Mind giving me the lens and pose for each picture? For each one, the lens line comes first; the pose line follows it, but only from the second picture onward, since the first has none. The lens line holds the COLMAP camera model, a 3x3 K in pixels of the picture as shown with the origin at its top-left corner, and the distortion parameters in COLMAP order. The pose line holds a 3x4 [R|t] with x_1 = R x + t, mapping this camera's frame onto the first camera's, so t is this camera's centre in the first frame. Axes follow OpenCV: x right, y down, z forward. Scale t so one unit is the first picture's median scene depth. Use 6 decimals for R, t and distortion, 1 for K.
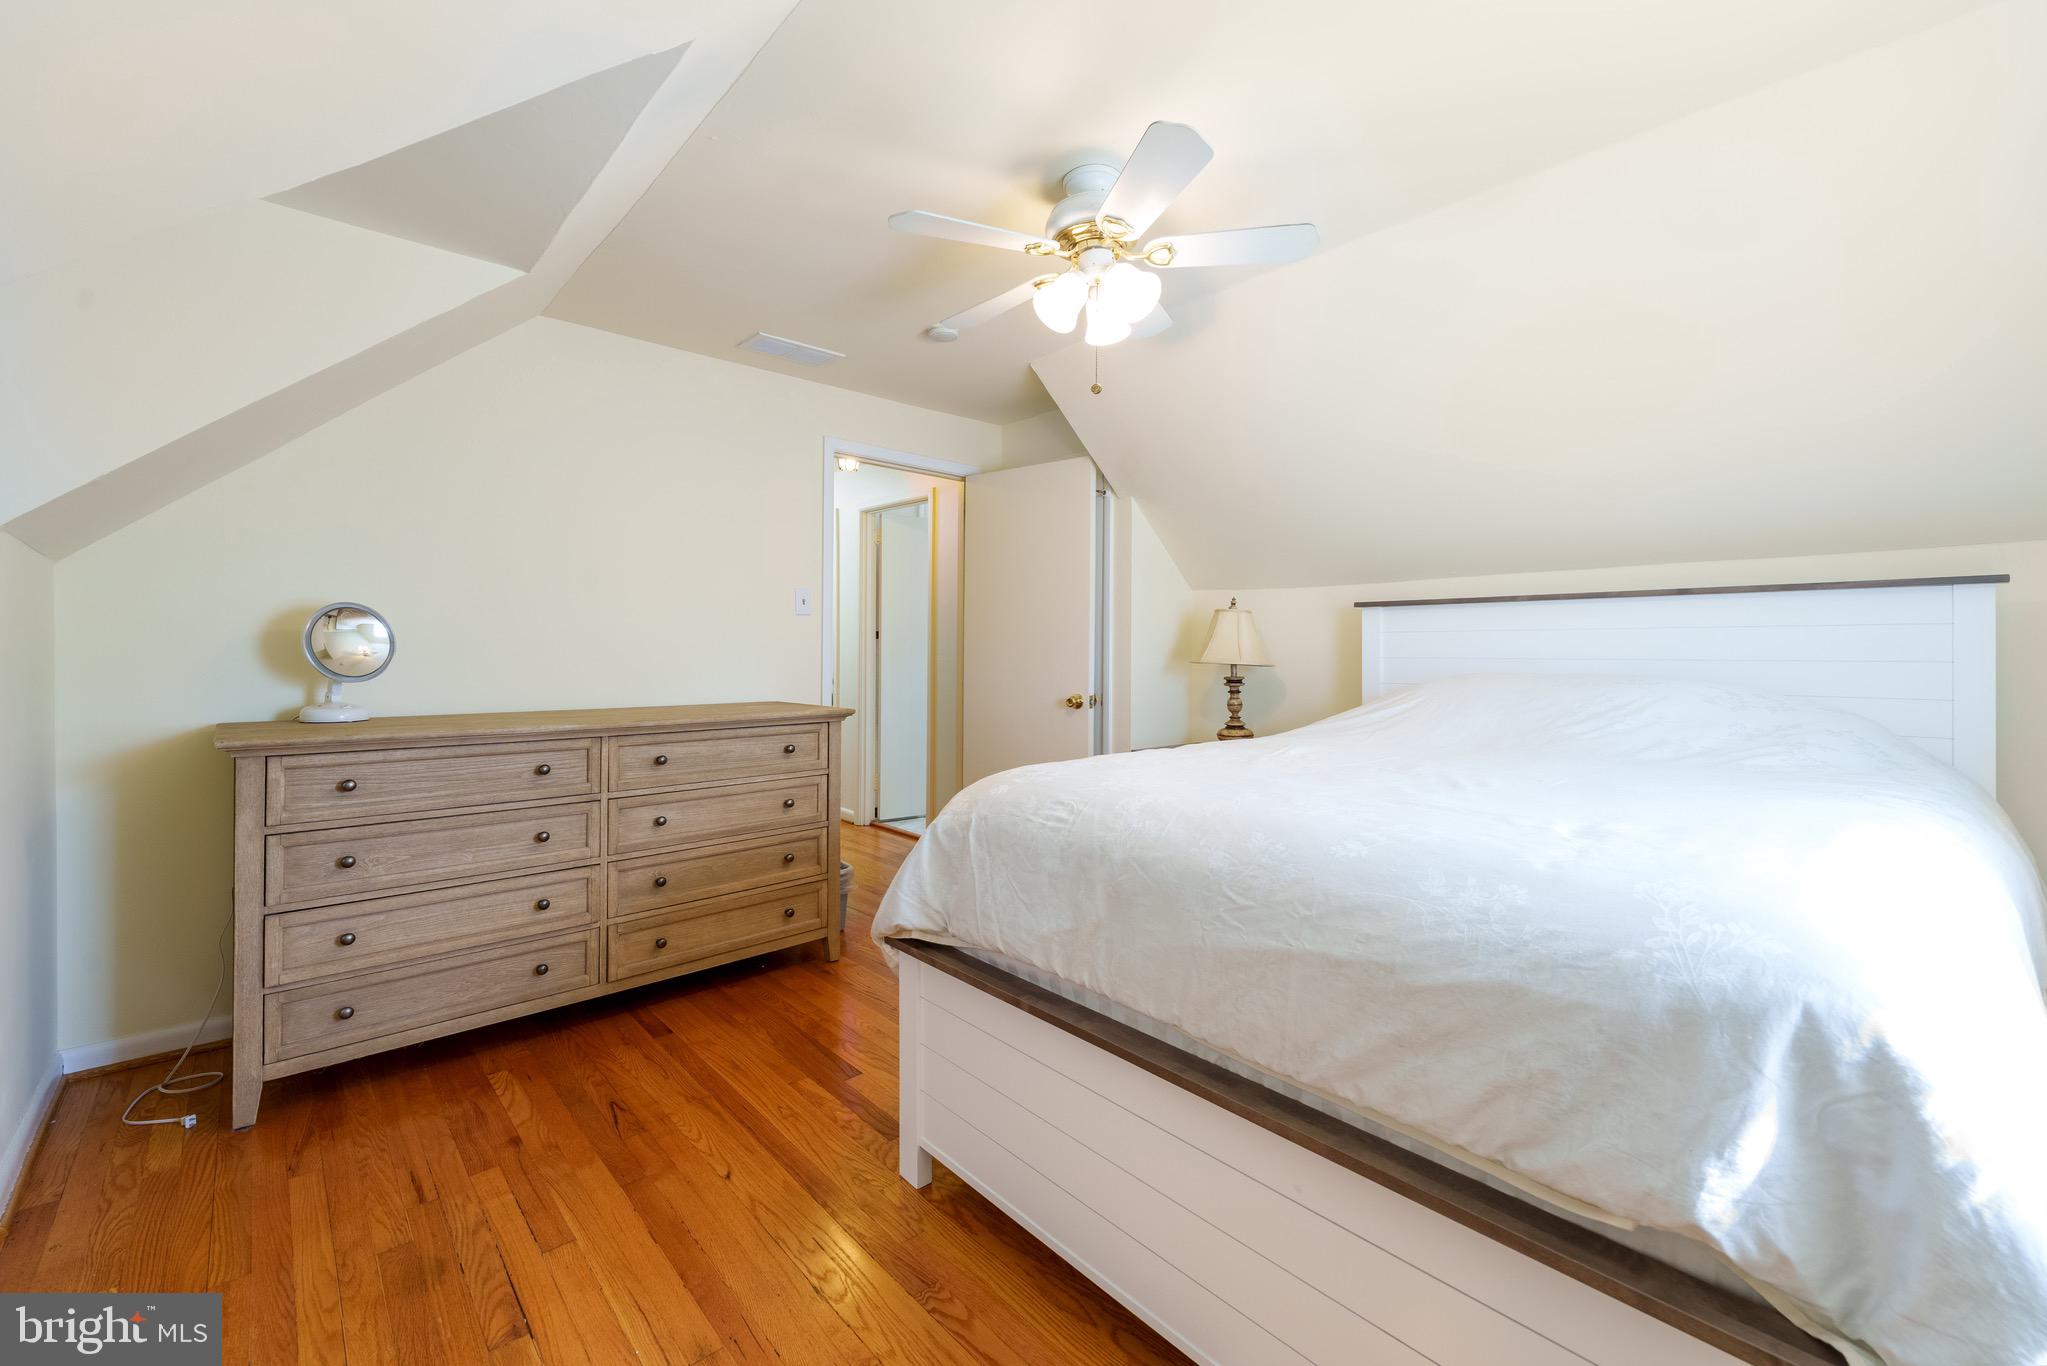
lens RADIAL K [[838.3, 0, 1023.6], [0, 838.3, 641.2], [0, 0, 1]] dist [-0.001010, -0.000096]
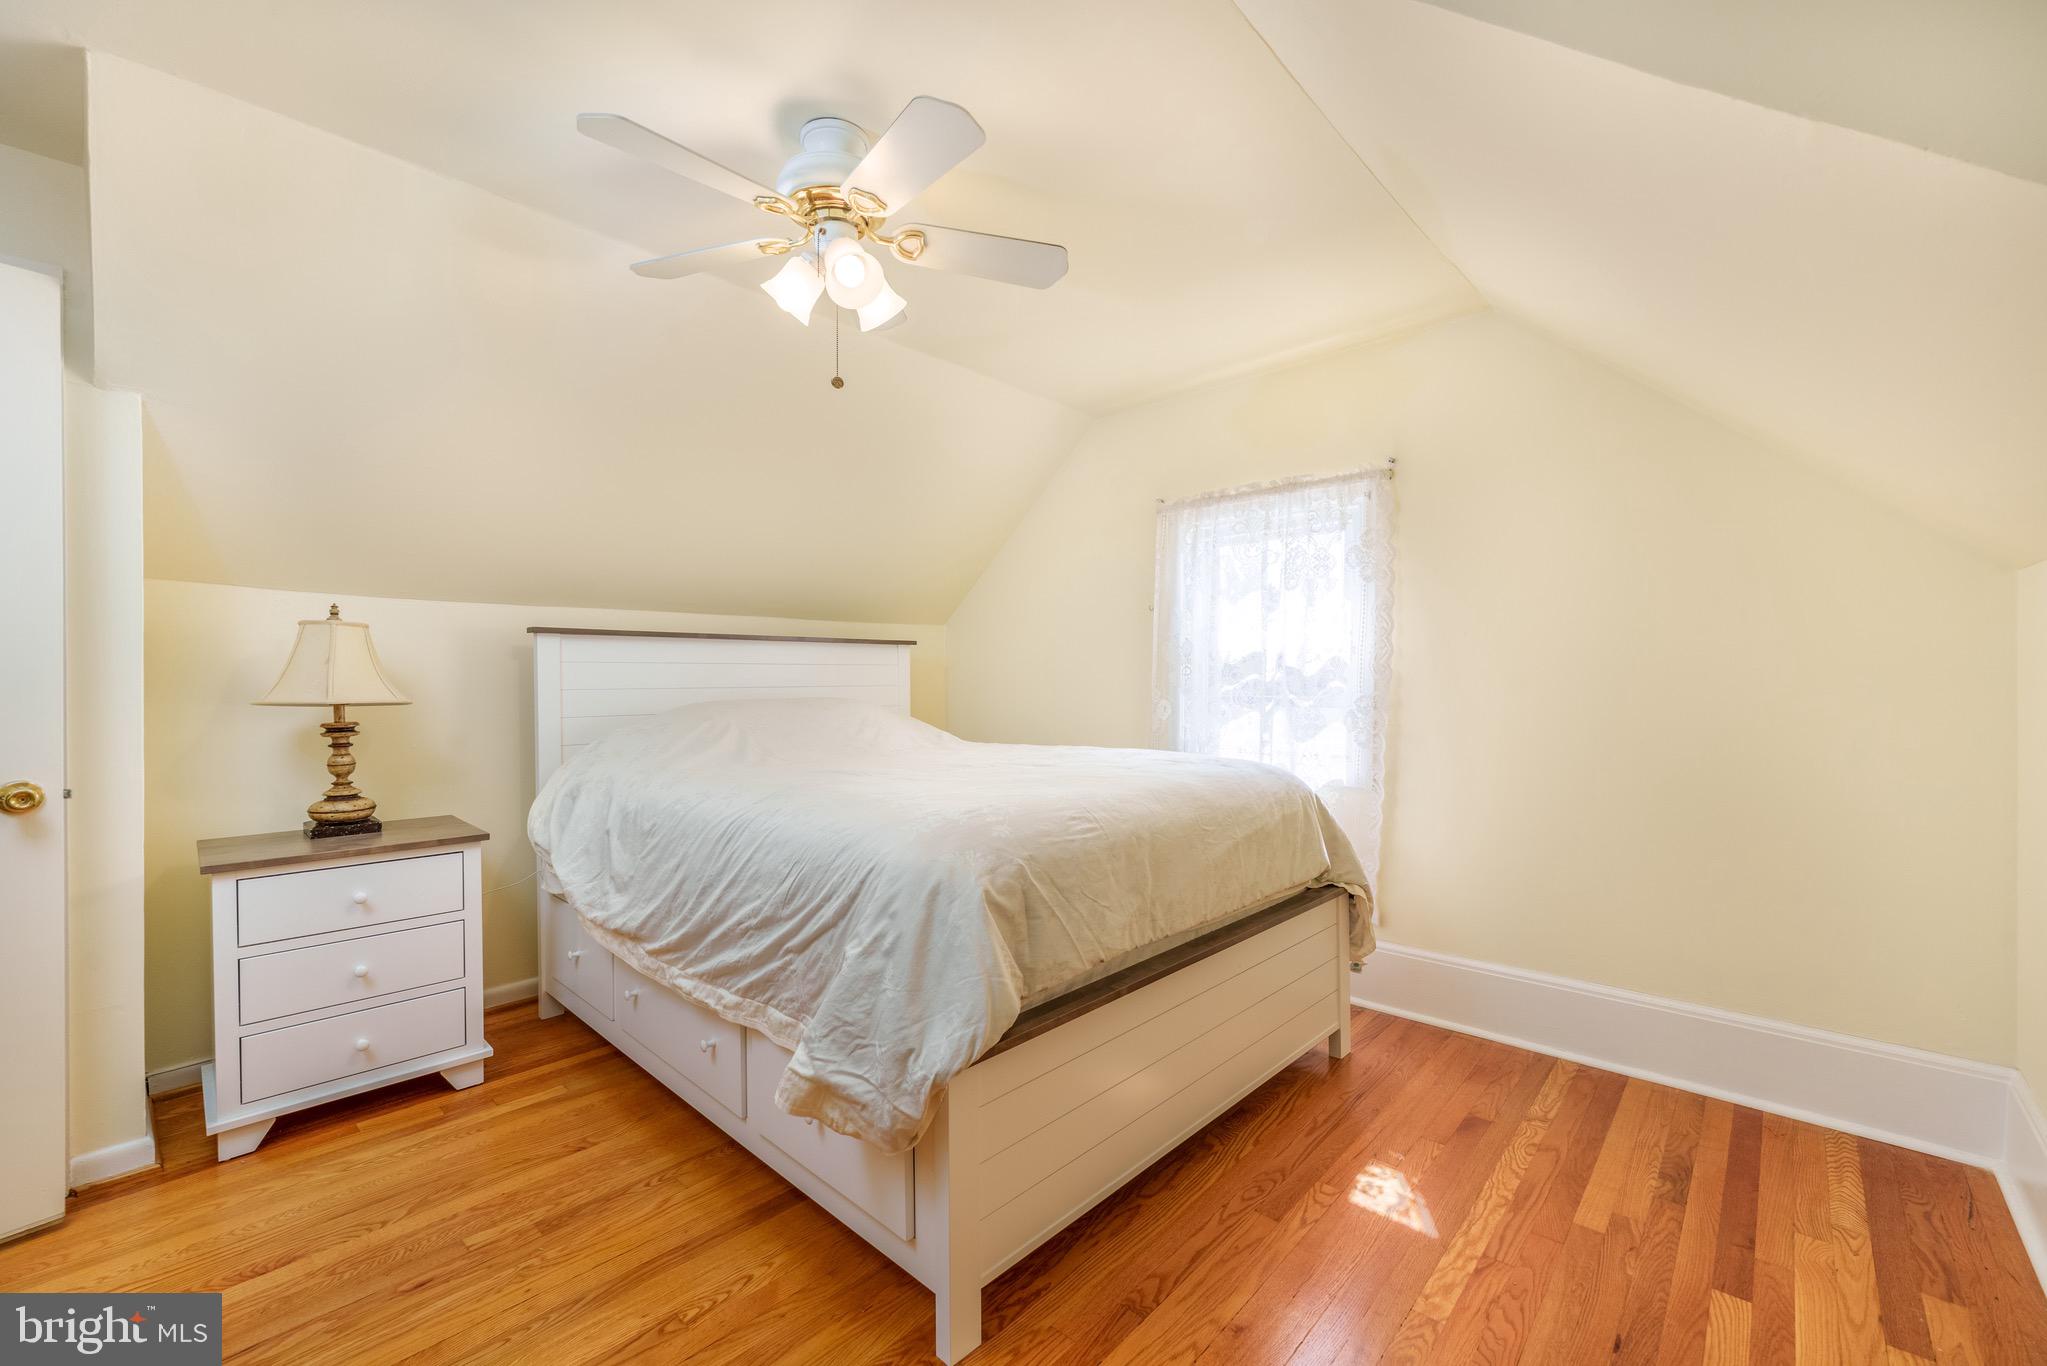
lens RADIAL K [[838.3, 0, 1023.5], [0, 838.3, 690.1], [0, 0, 1]] dist [-0.001010, -0.000096]
pose [[-0.095239, -0.009628, 0.995408, -0.636275], [-0.006982, 0.999935, 0.009004, 0.008589], [-0.995430, -0.006092, -0.095300, 0.709434]]
